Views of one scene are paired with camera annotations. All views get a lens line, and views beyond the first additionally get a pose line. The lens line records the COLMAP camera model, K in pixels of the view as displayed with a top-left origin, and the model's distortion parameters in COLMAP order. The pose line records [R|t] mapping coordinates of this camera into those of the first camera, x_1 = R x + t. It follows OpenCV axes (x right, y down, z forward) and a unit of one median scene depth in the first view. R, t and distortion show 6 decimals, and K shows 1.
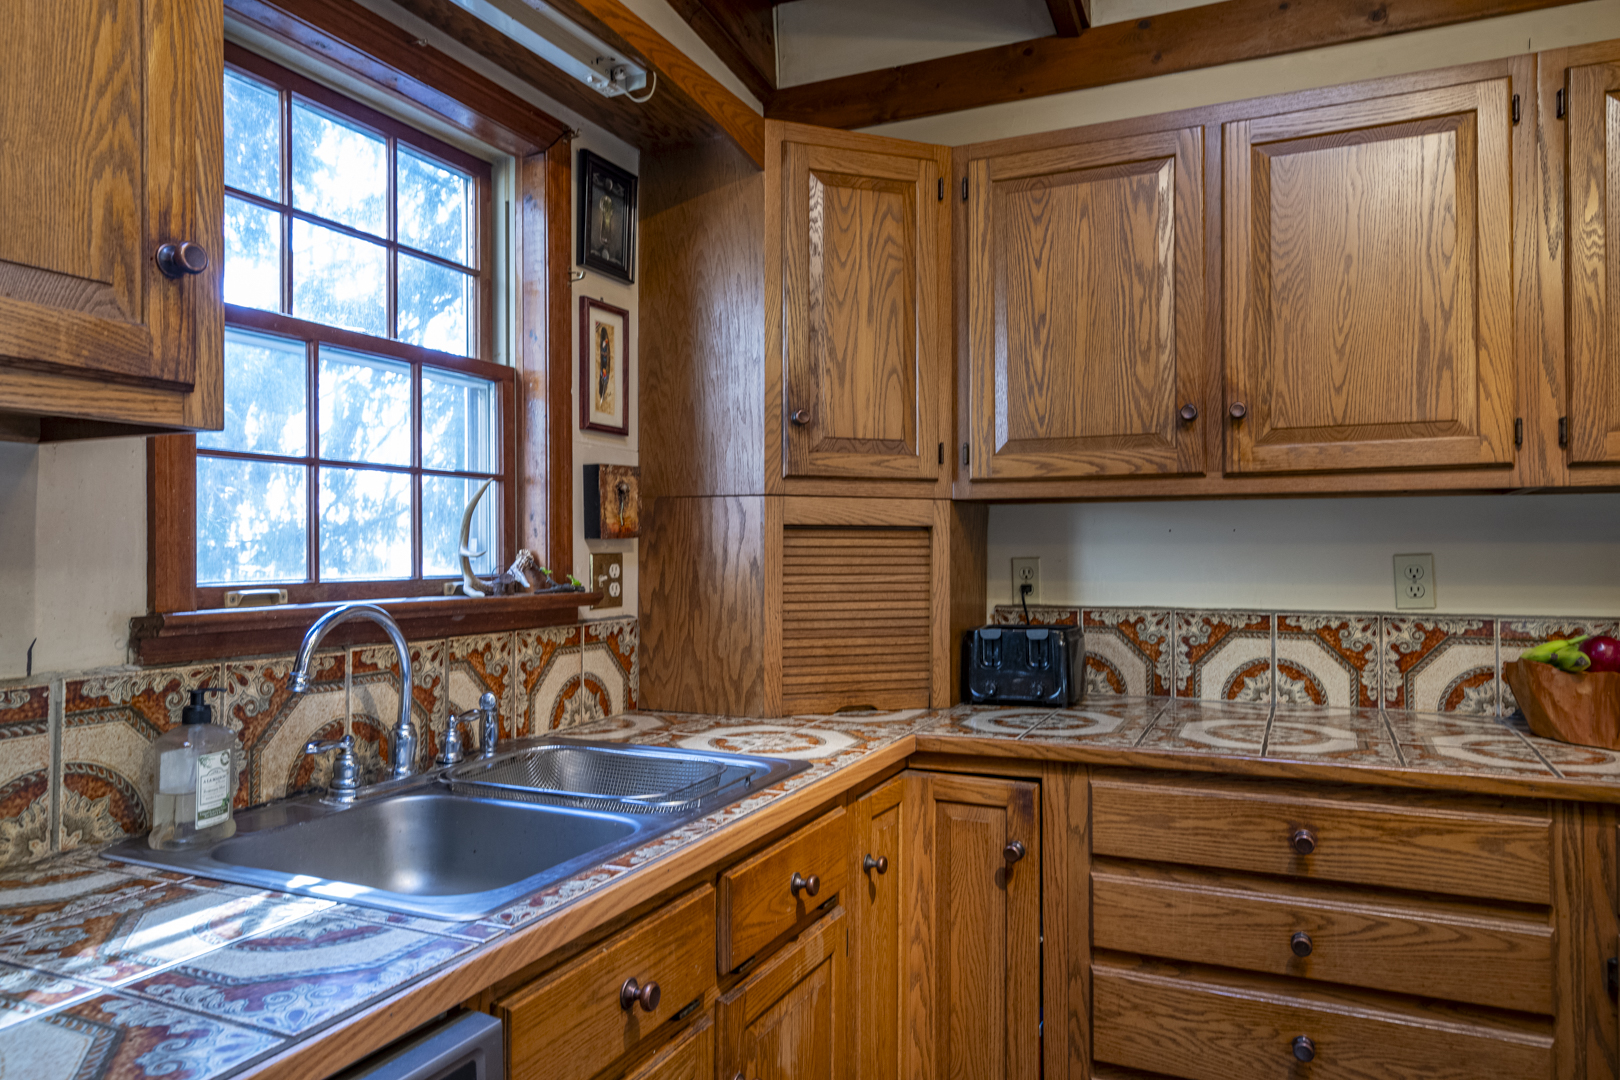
lens RADIAL K [[1087.8, 0, 815.0], [0, 1087.8, 541.2], [0, 0, 1]] dist [0.018948, -0.001327]
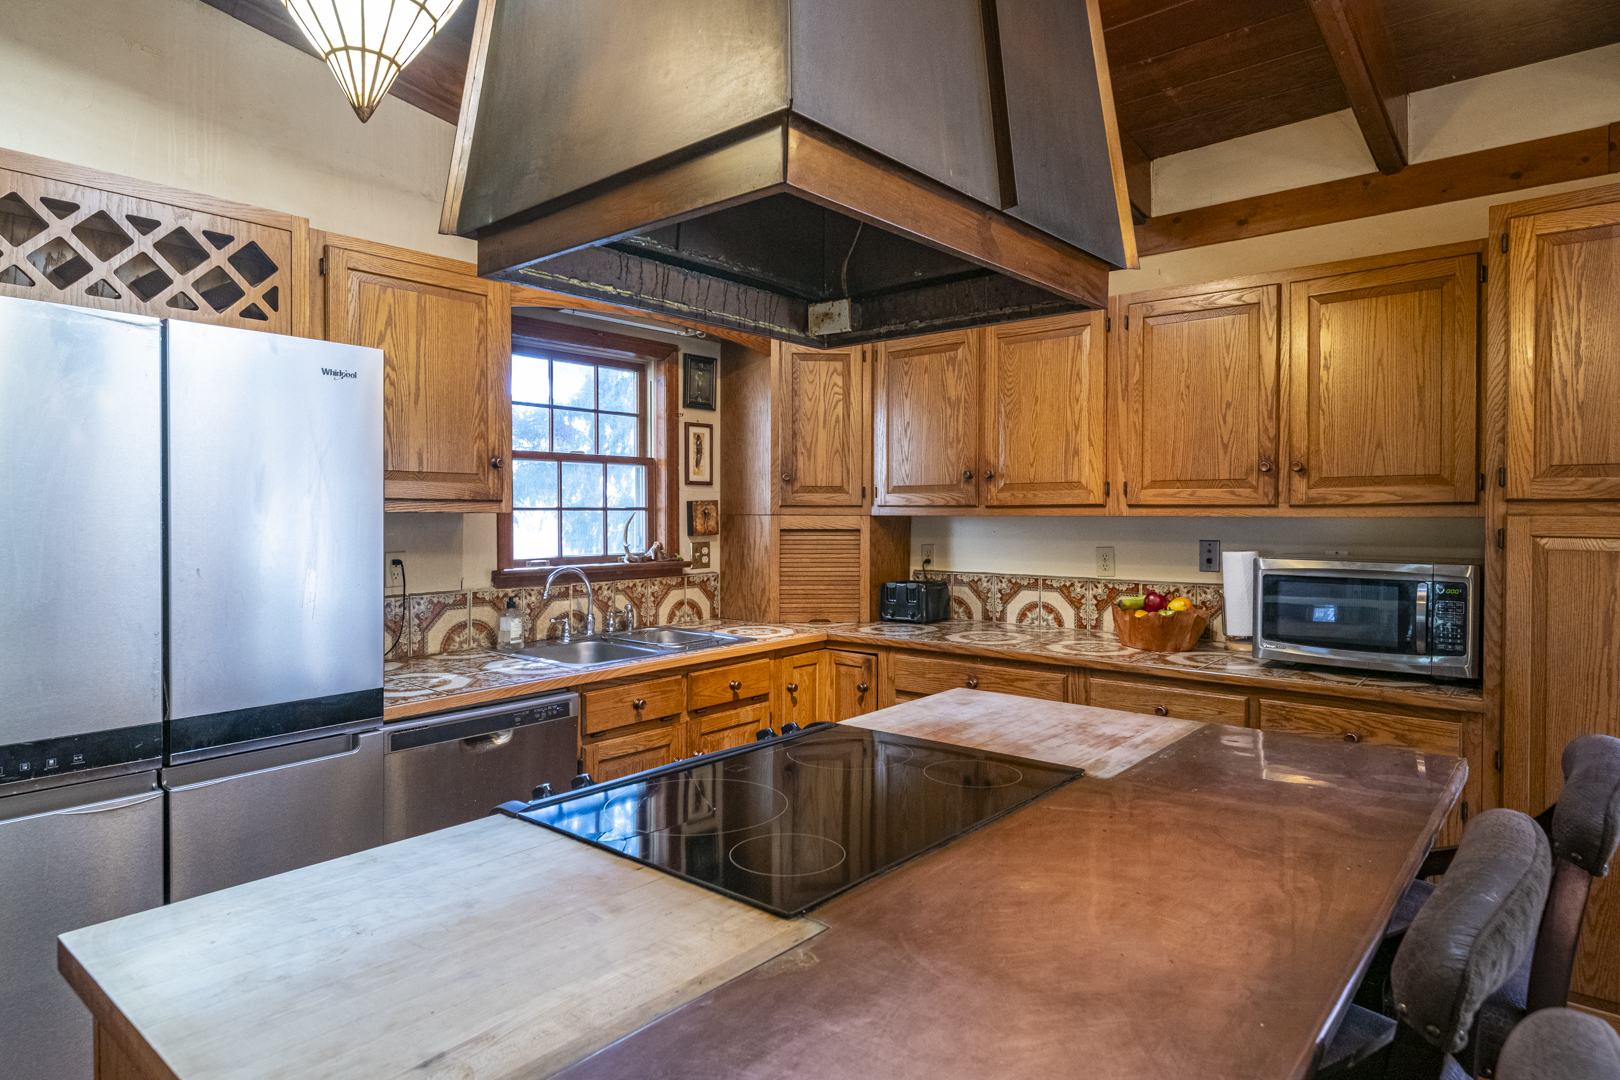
lens RADIAL K [[920.4, 0, 802.4], [0, 920.4, 527.9], [0, 0, 1]] dist [0.004394, -0.000949]
pose [[0.959099, 0.005517, -0.283016, 0.533024], [0.001591, 0.999689, 0.024879, -0.064625], [0.283065, -0.024311, 0.958793, -0.687220]]
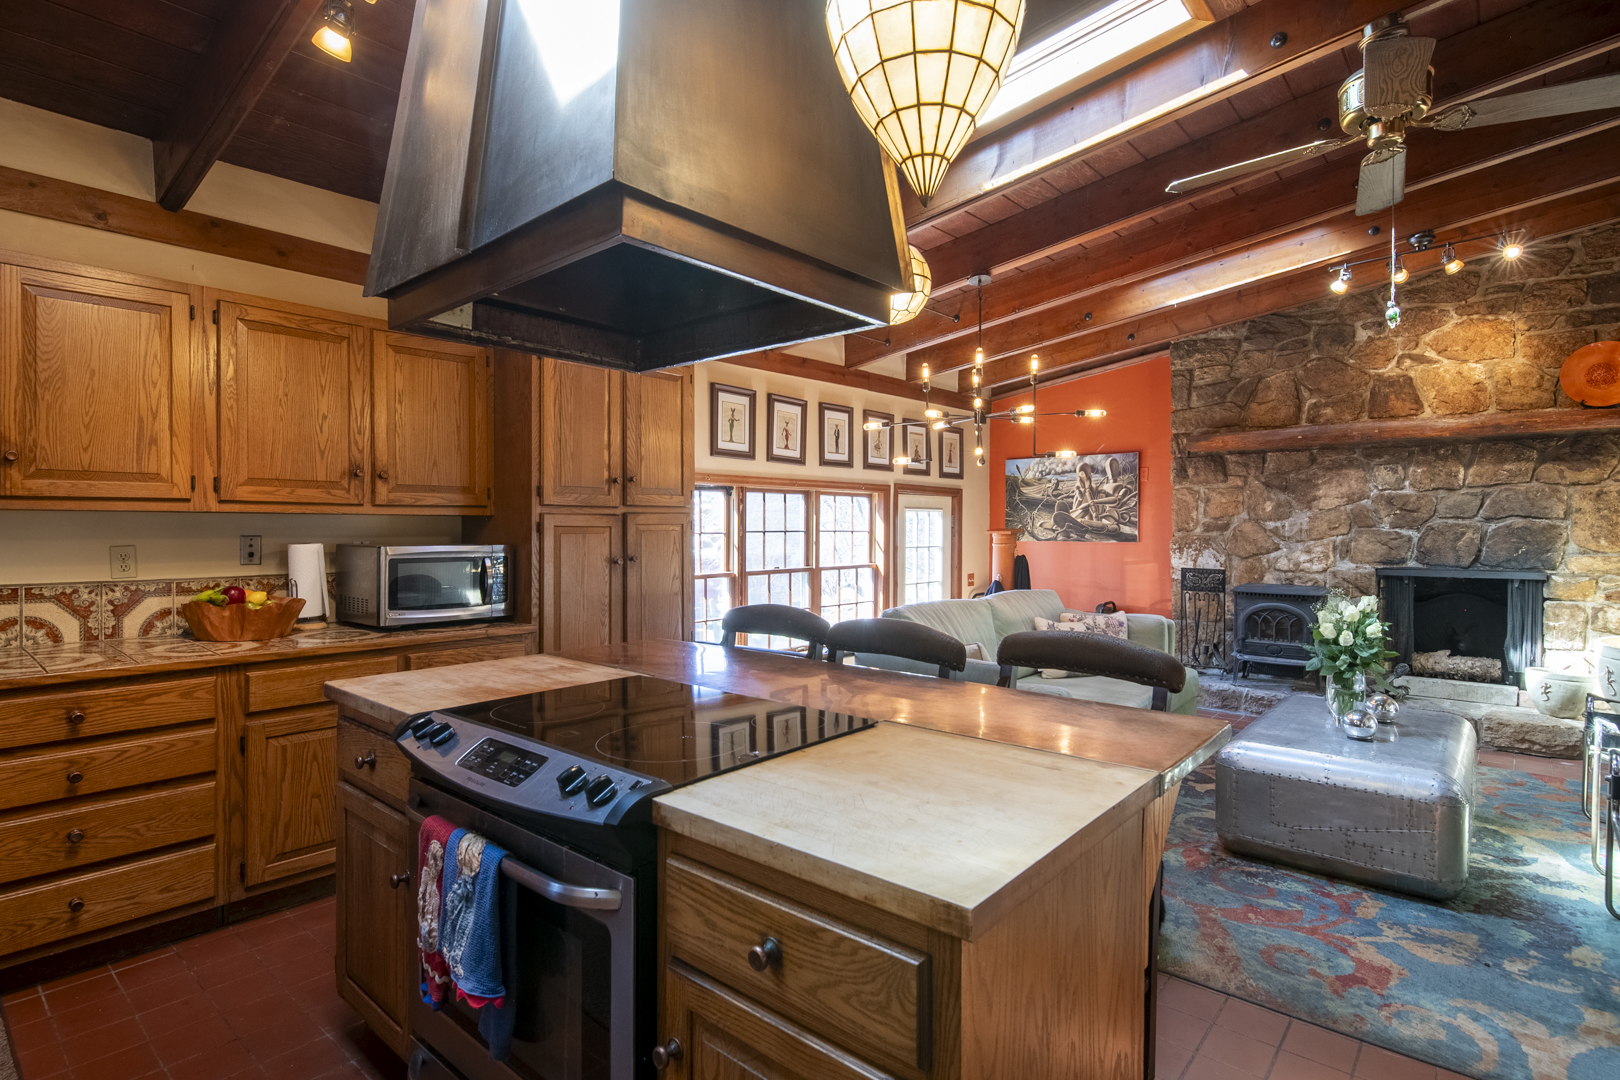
lens RADIAL K [[826.8, 0, 790.1], [0, 826.8, 529.6], [0, 0, 1]] dist [-0.002526, -0.006967]
pose [[0.299306, -0.001857, 0.954155, -0.380433], [-0.013377, 0.999892, 0.006143, -0.037218], [-0.954063, -0.014602, 0.299249, -0.385611]]
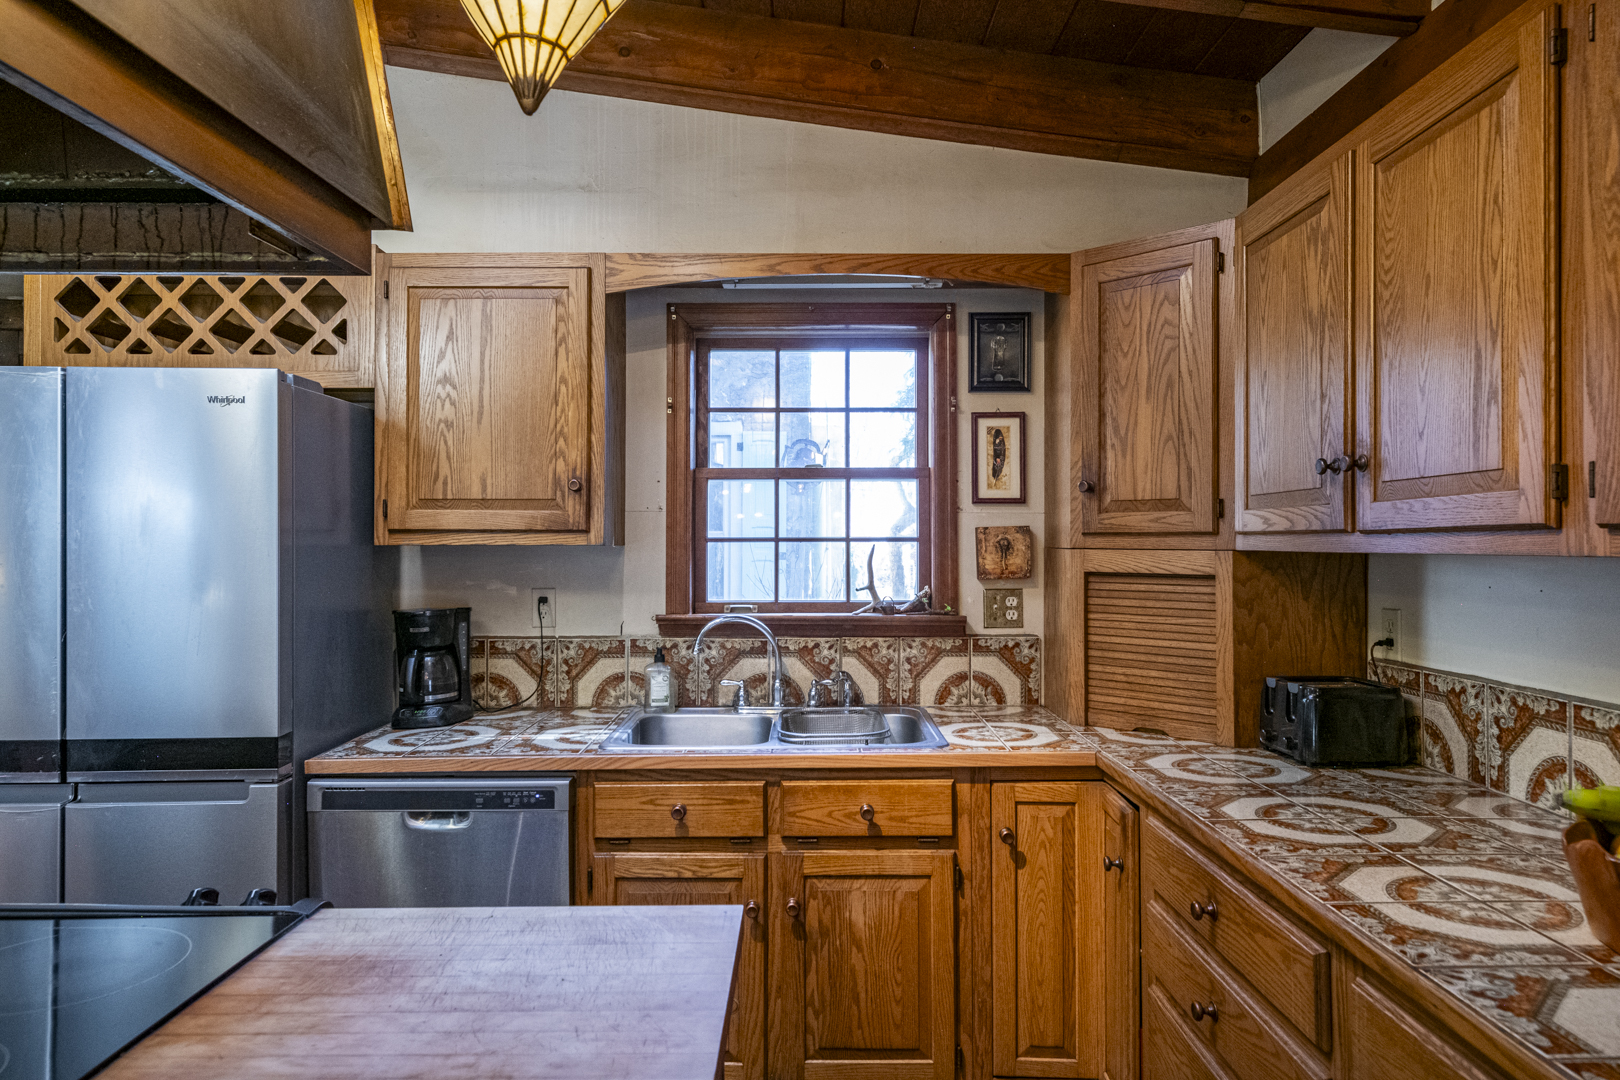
lens RADIAL K [[1030.4, 0, 784.8], [0, 1030.4, 529.6], [0, 0, 1]] dist [0.018694, -0.002796]
pose [[0.406562, -0.011403, -0.913552, 0.976589], [0.007622, 0.999930, -0.009089, -0.059465], [0.913591, -0.003268, 0.406620, 0.214462]]
